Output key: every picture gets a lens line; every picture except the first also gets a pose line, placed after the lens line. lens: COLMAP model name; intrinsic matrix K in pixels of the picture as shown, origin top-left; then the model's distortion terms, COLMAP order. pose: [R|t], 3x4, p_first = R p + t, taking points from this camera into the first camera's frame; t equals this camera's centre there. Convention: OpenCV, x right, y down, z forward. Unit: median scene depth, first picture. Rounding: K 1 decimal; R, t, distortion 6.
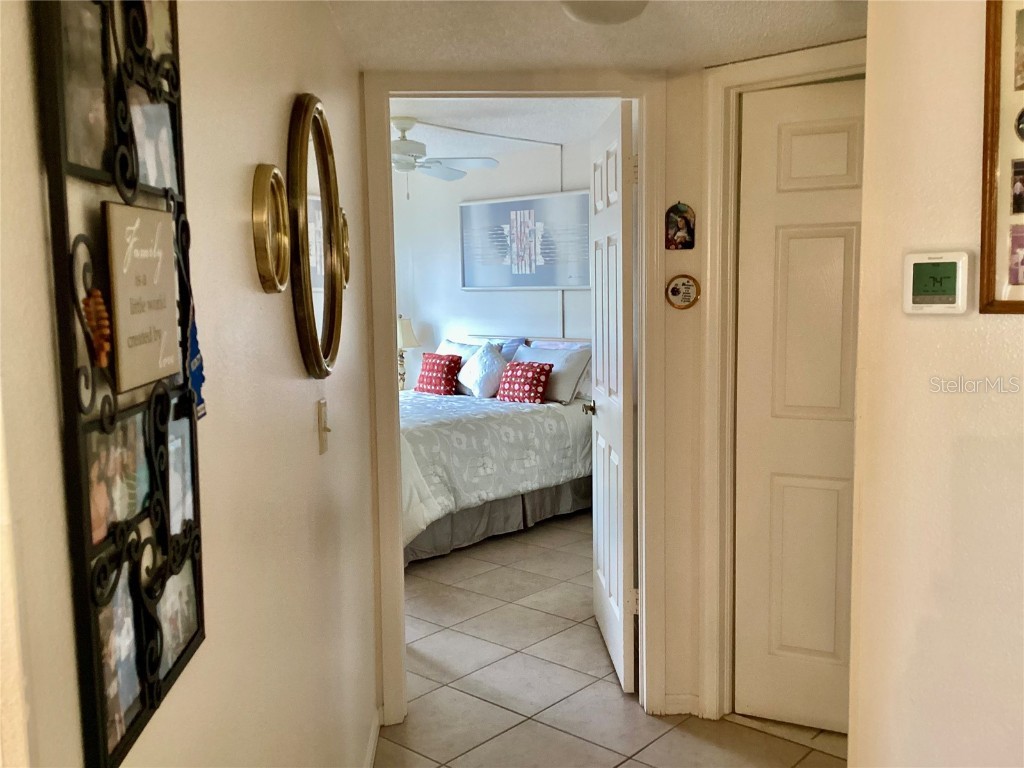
lens RADIAL K [[922.9, 0, 510.6], [0, 922.9, 381.9], [0, 0, 1]] dist [0.112152, -0.187565]
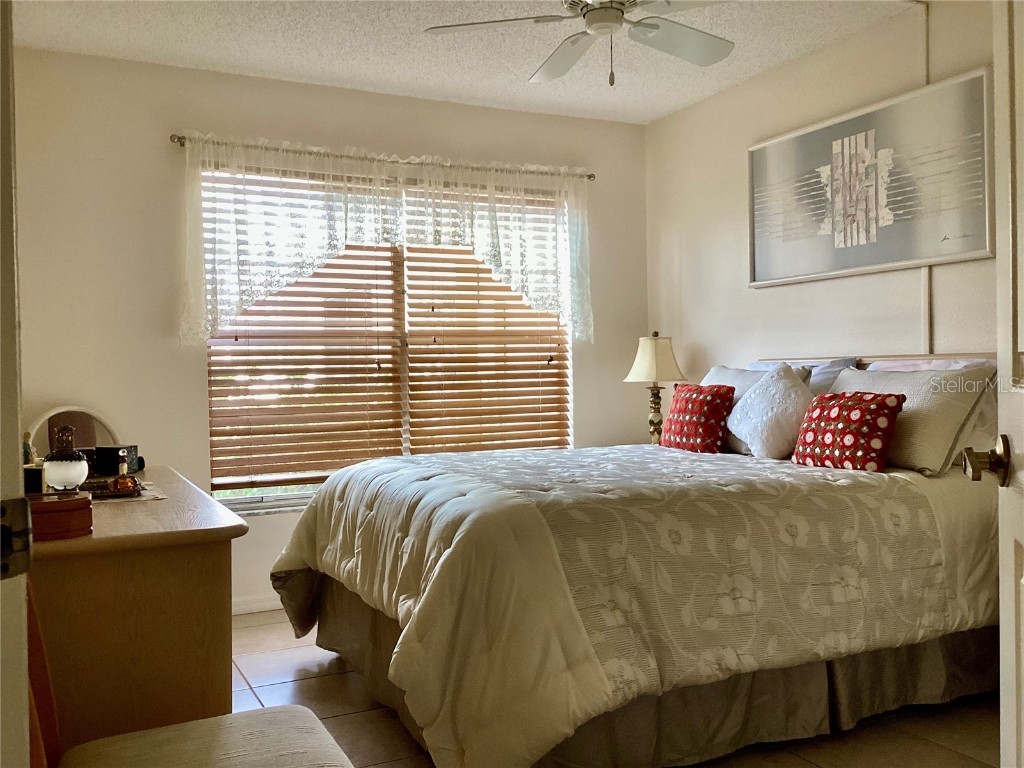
lens RADIAL K [[922.9, 0, 511.0], [0, 922.9, 389.2], [0, 0, 1]] dist [0.112152, -0.187565]
pose [[0.927588, 0.005004, -0.373570, 0.037265], [-0.033735, 0.996948, -0.070410, 0.021008], [0.372078, 0.077914, 0.924926, 0.442943]]
